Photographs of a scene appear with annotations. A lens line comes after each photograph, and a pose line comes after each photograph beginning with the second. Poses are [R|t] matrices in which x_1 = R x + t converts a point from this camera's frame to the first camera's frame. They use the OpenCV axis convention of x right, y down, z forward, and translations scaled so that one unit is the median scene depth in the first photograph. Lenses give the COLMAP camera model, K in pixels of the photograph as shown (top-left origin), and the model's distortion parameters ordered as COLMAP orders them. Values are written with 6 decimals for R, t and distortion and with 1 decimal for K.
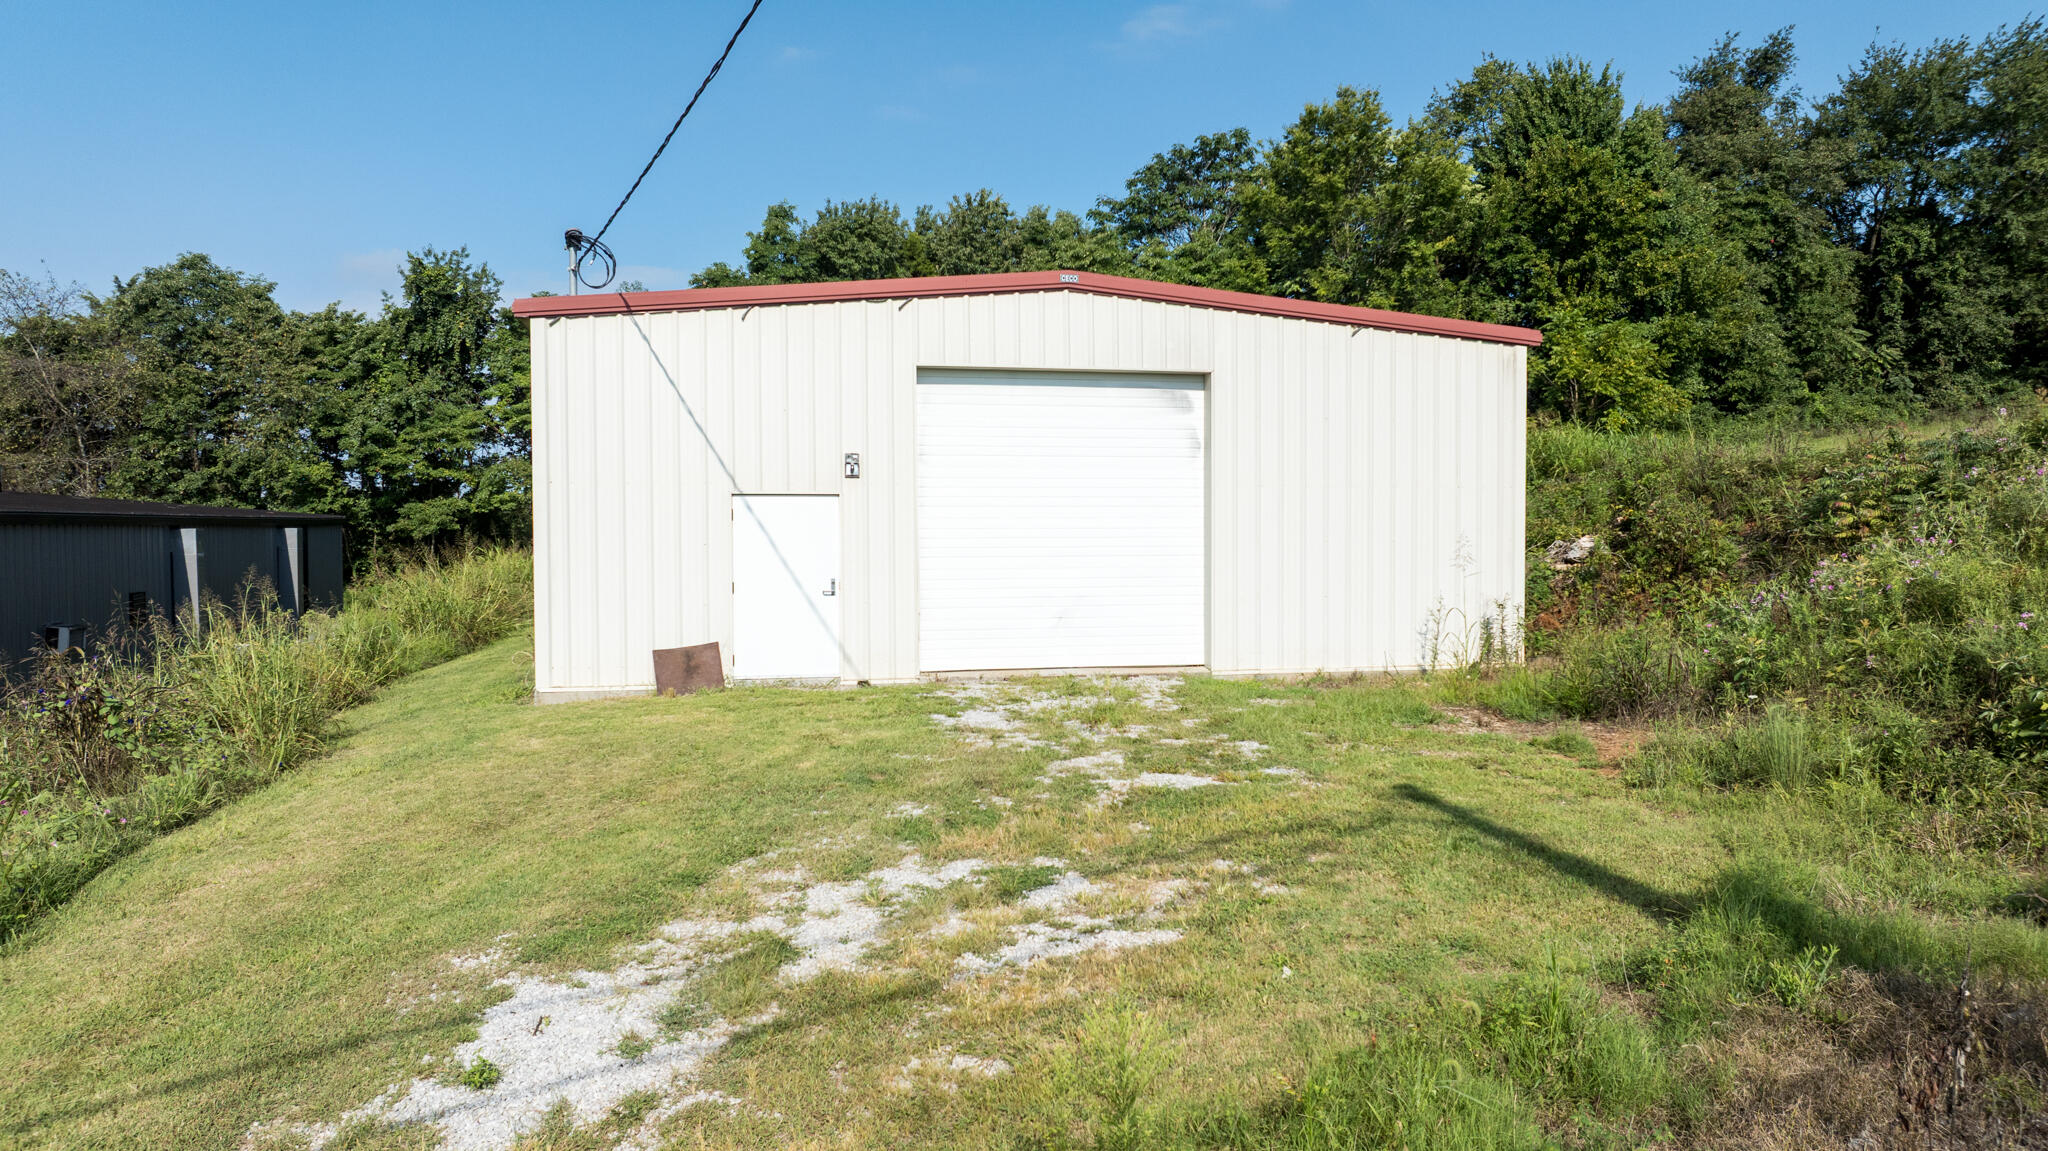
lens RADIAL K [[1443.1, 0, 1024.0], [0, 1443.1, 575.5], [0, 0, 1]] dist [-0.005950, -0.005996]
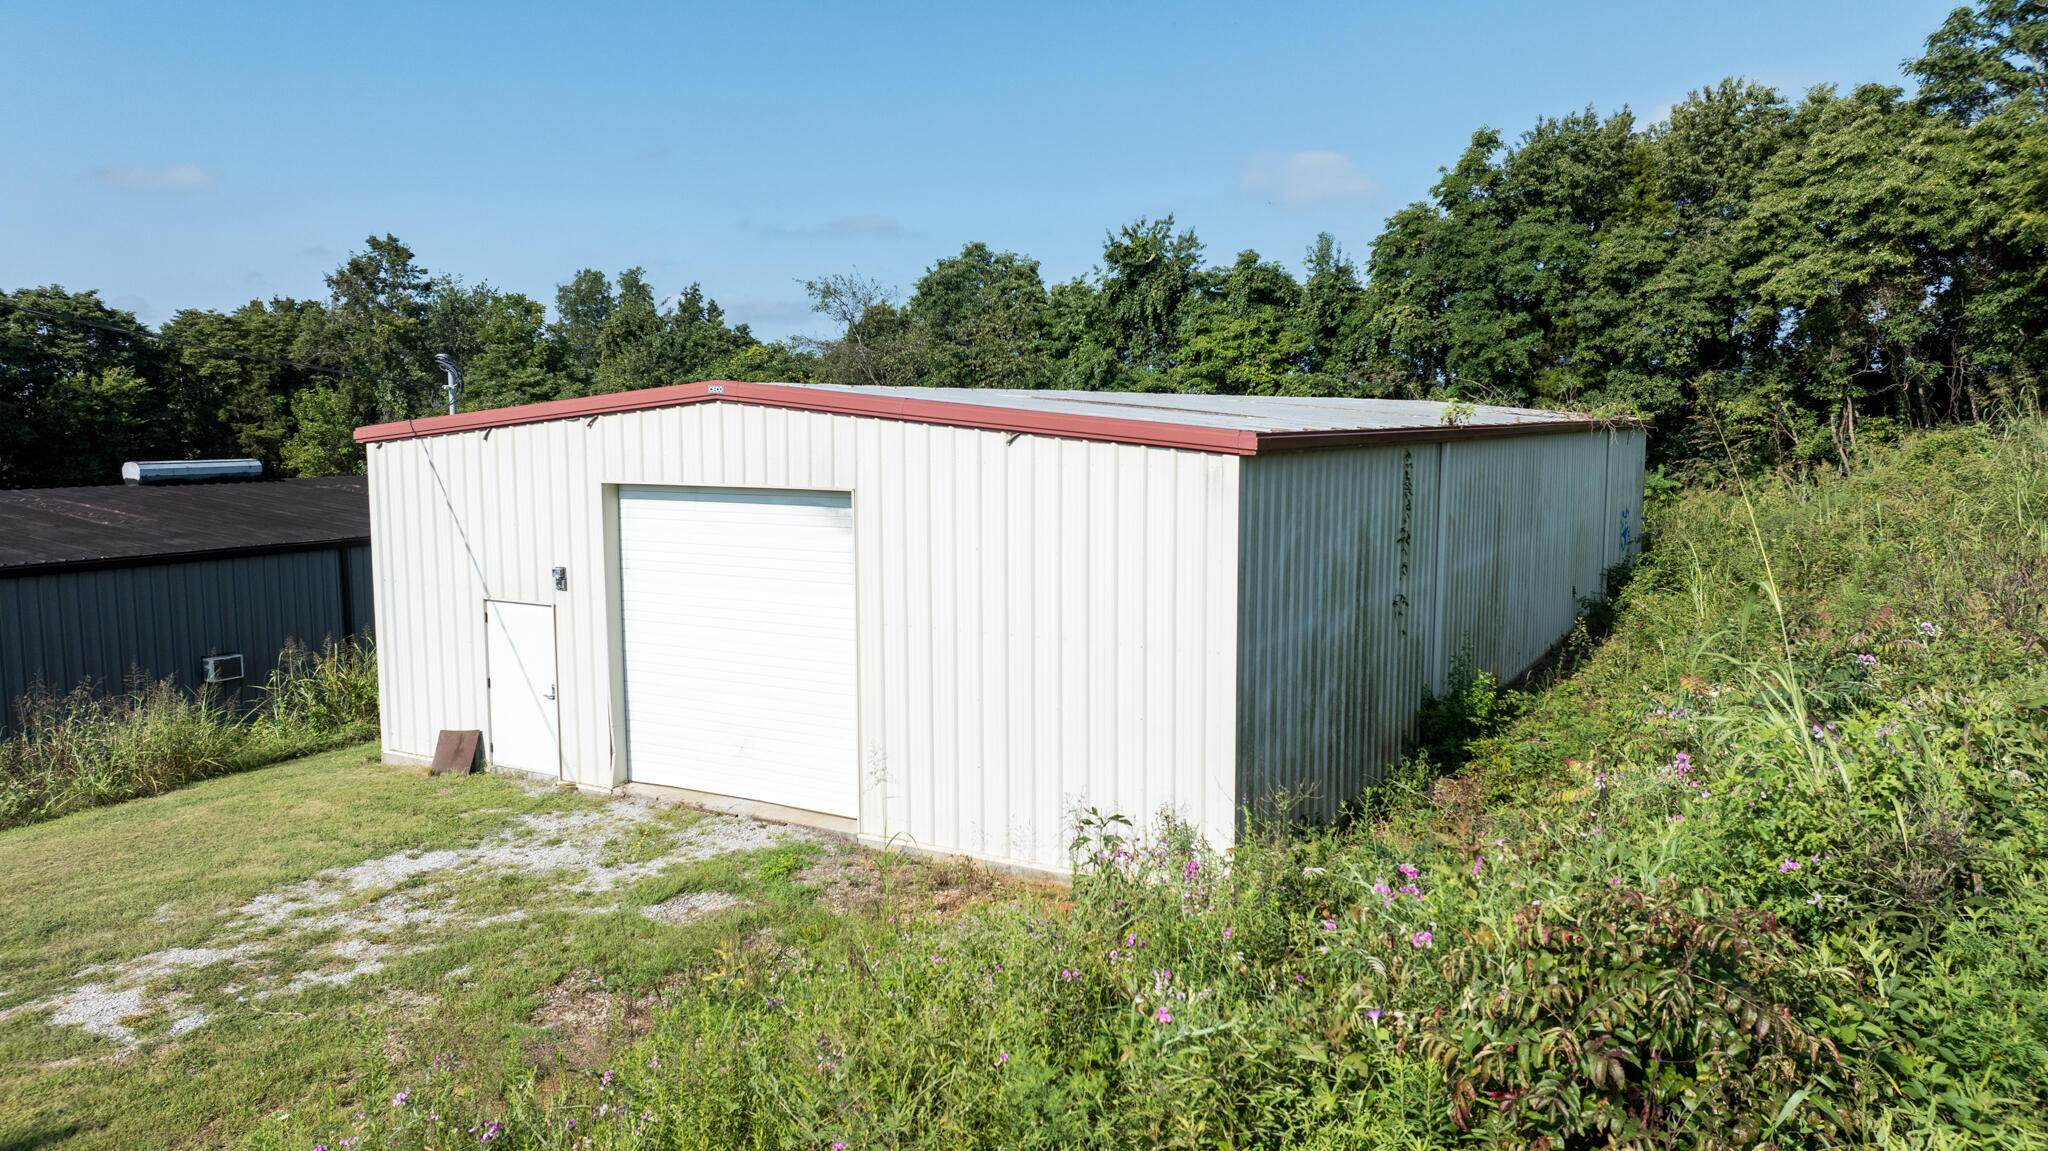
lens RADIAL K [[1443.1, 0, 1024.0], [0, 1443.1, 575.5], [0, 0, 1]] dist [-0.005950, -0.005996]
pose [[0.745475, 0.074829, -0.662319, 0.282401], [-0.024841, 0.996107, 0.084580, -0.060157], [0.666070, -0.046600, 0.744432, 0.154332]]
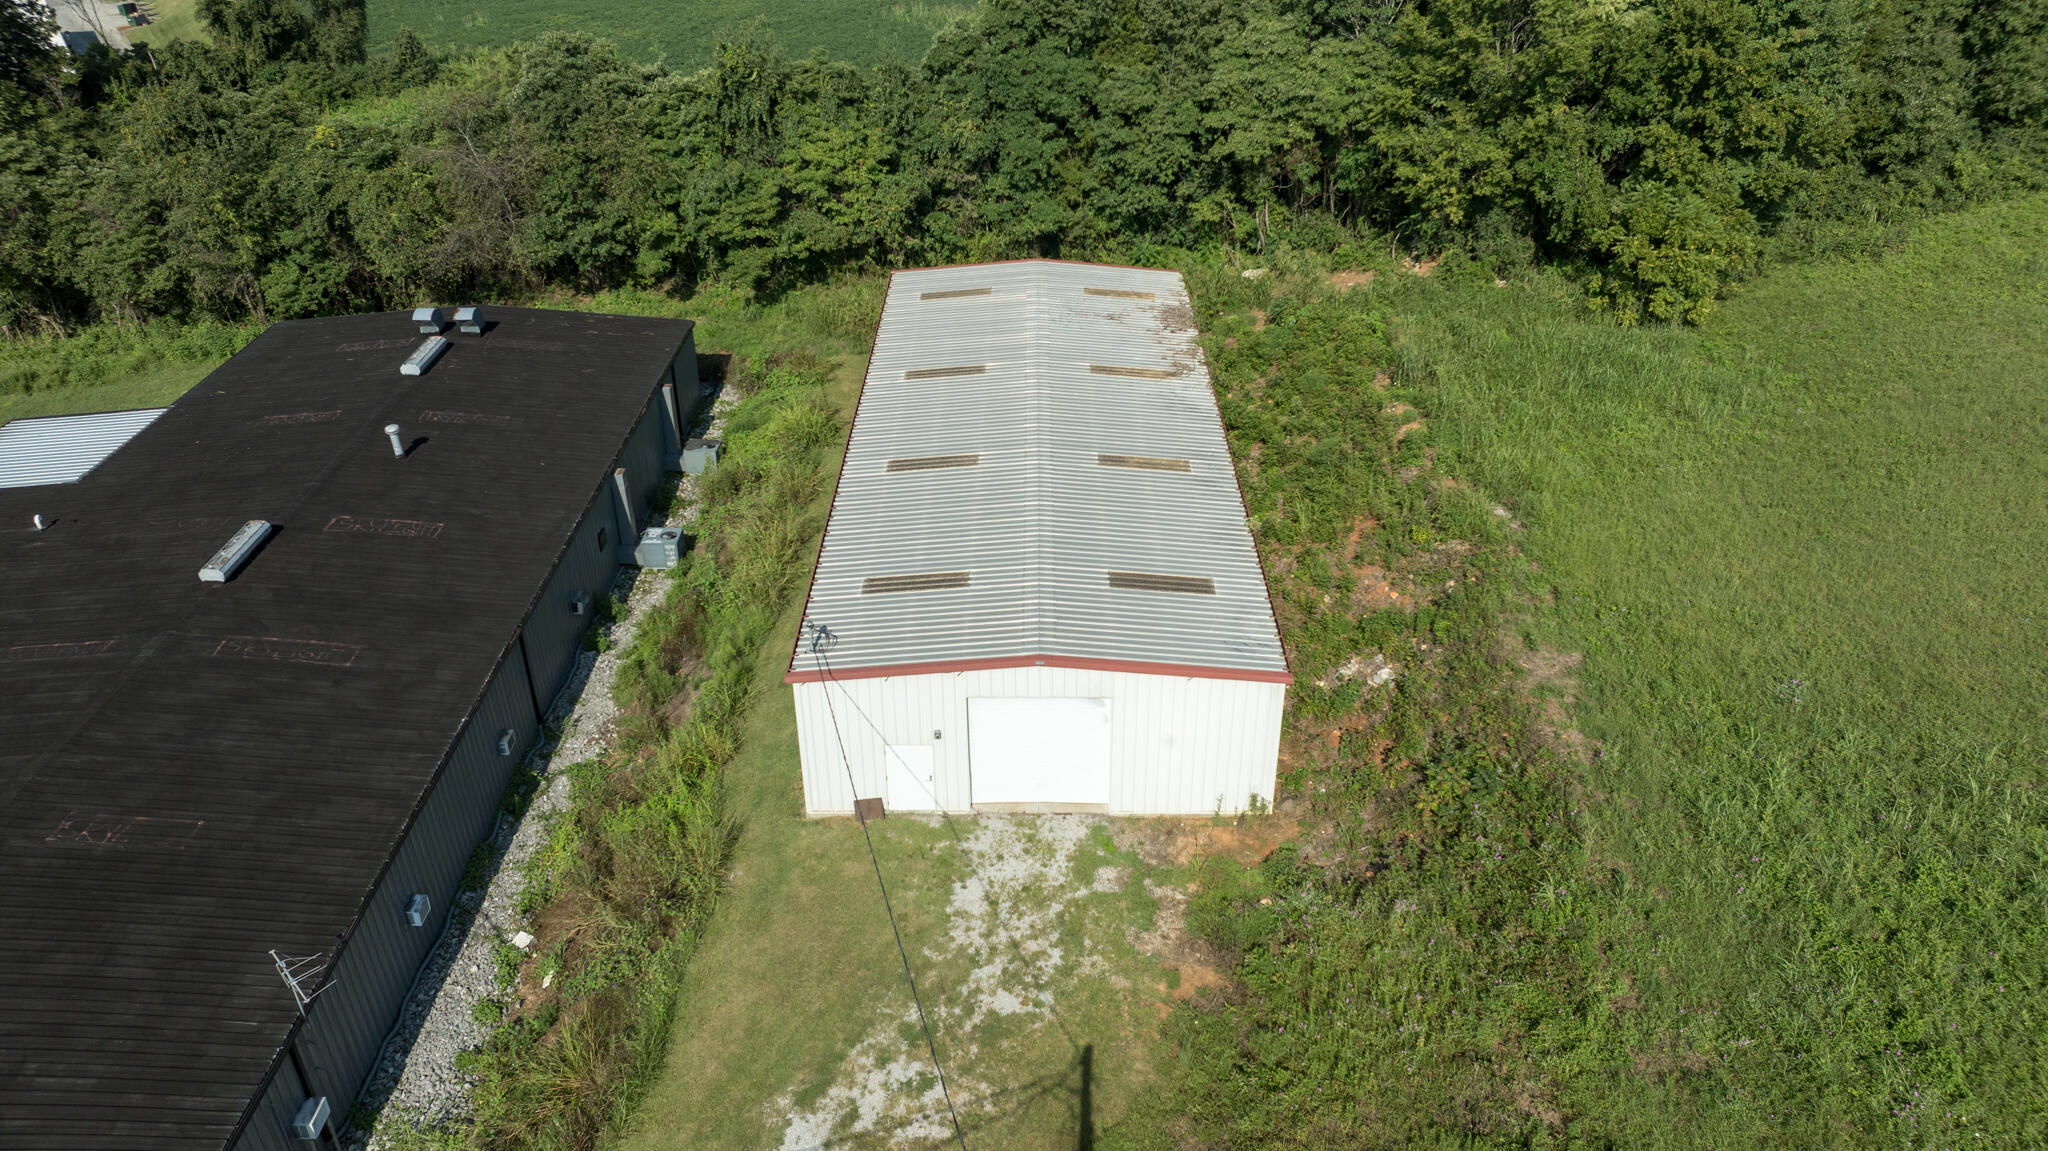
lens RADIAL K [[1443.1, 0, 1024.0], [0, 1443.1, 575.5], [0, 0, 1]] dist [-0.005950, -0.005996]
pose [[0.975585, 0.106875, -0.191865, 0.137945], [-0.003034, 0.880084, 0.474808, -0.456041], [0.219603, -0.462634, 0.858921, -0.252835]]
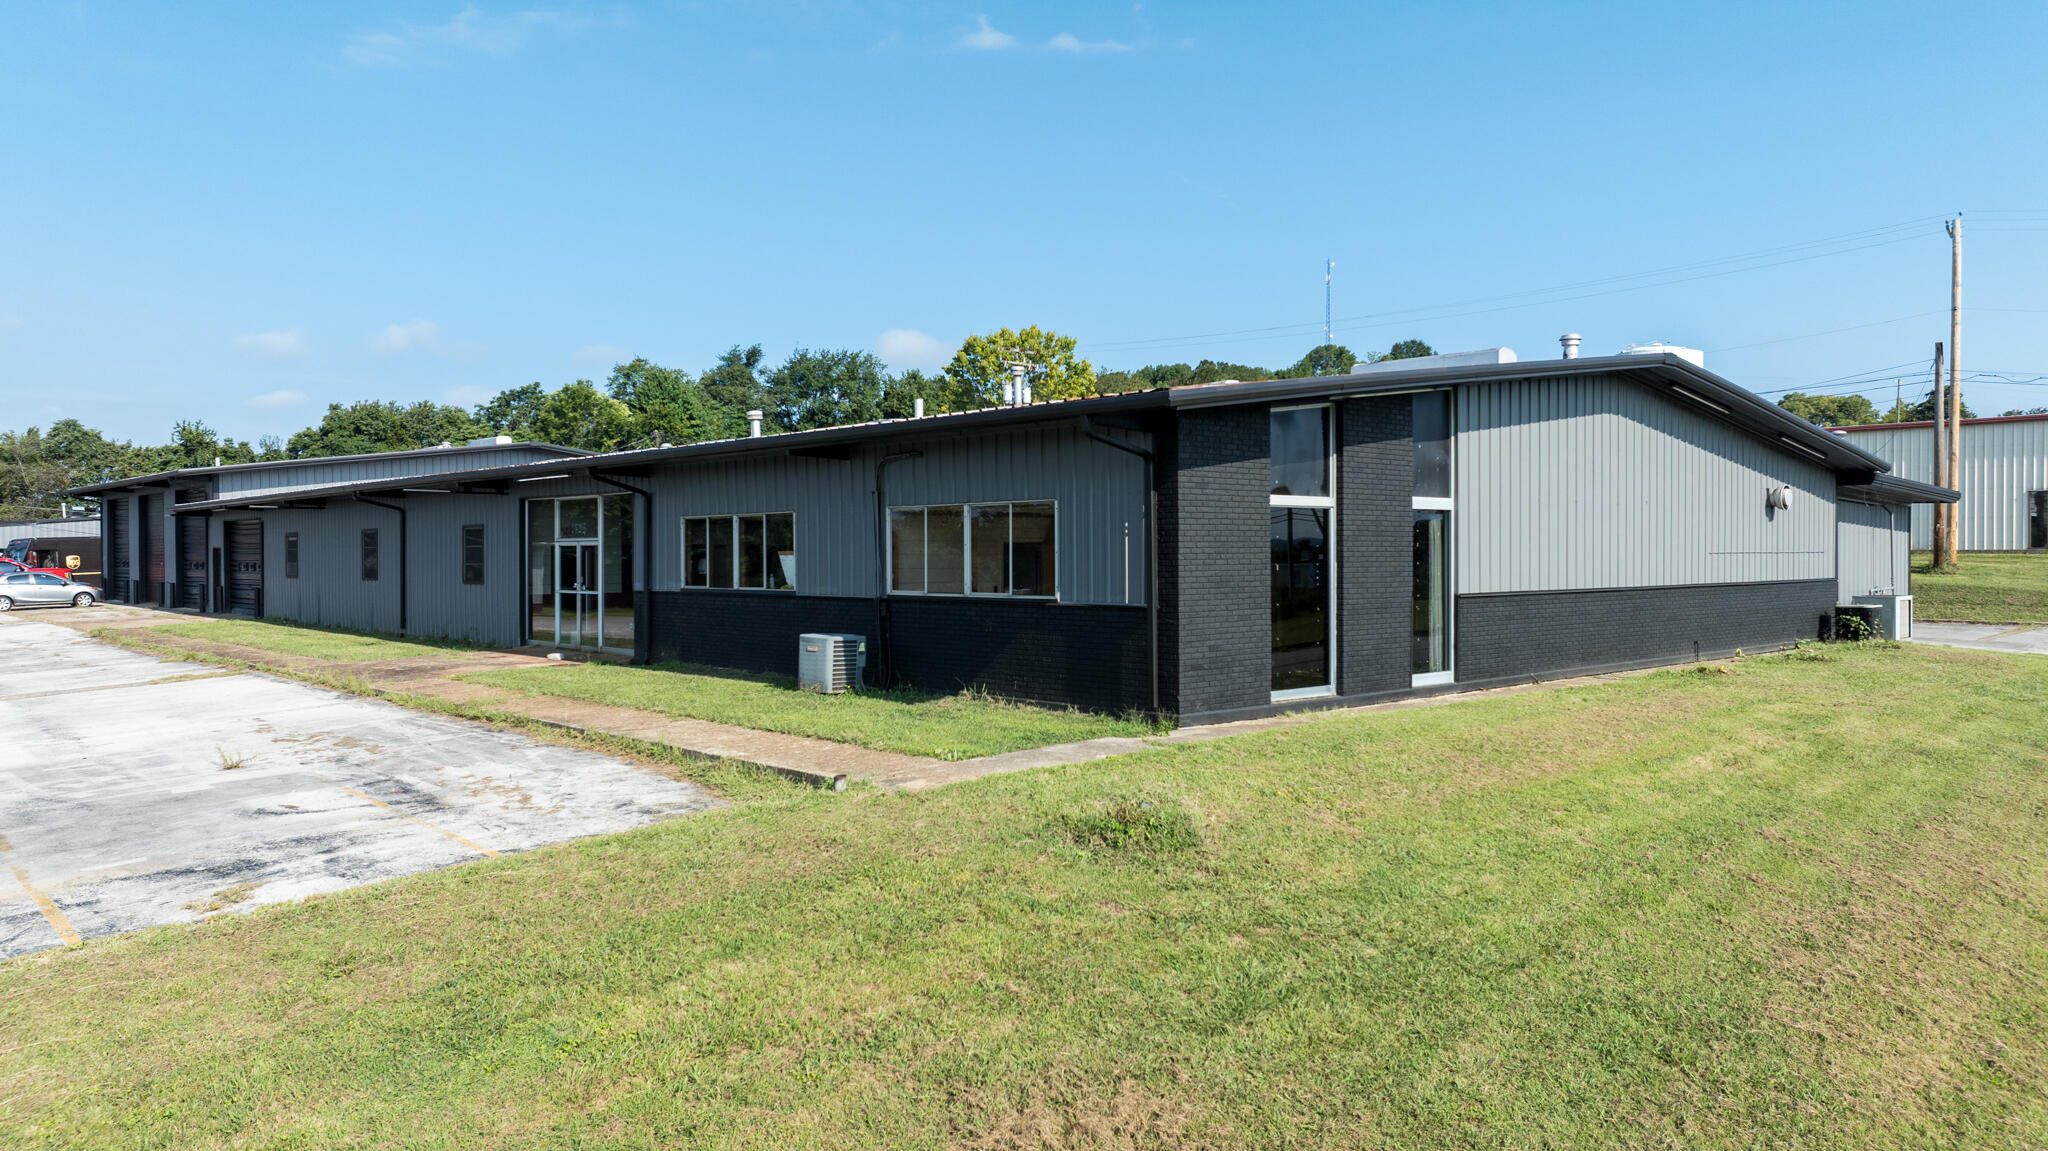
lens RADIAL K [[1388.0, 0, 1024.0], [0, 1388.0, 575.5], [0, 0, 1]] dist [-0.011326, 0.004607]
pose [[0.860770, -0.006469, 0.508952, -0.445987], [0.017480, 0.999705, -0.016857, 0.103939], [-0.508693, 0.023407, 0.860630, -1.914277]]
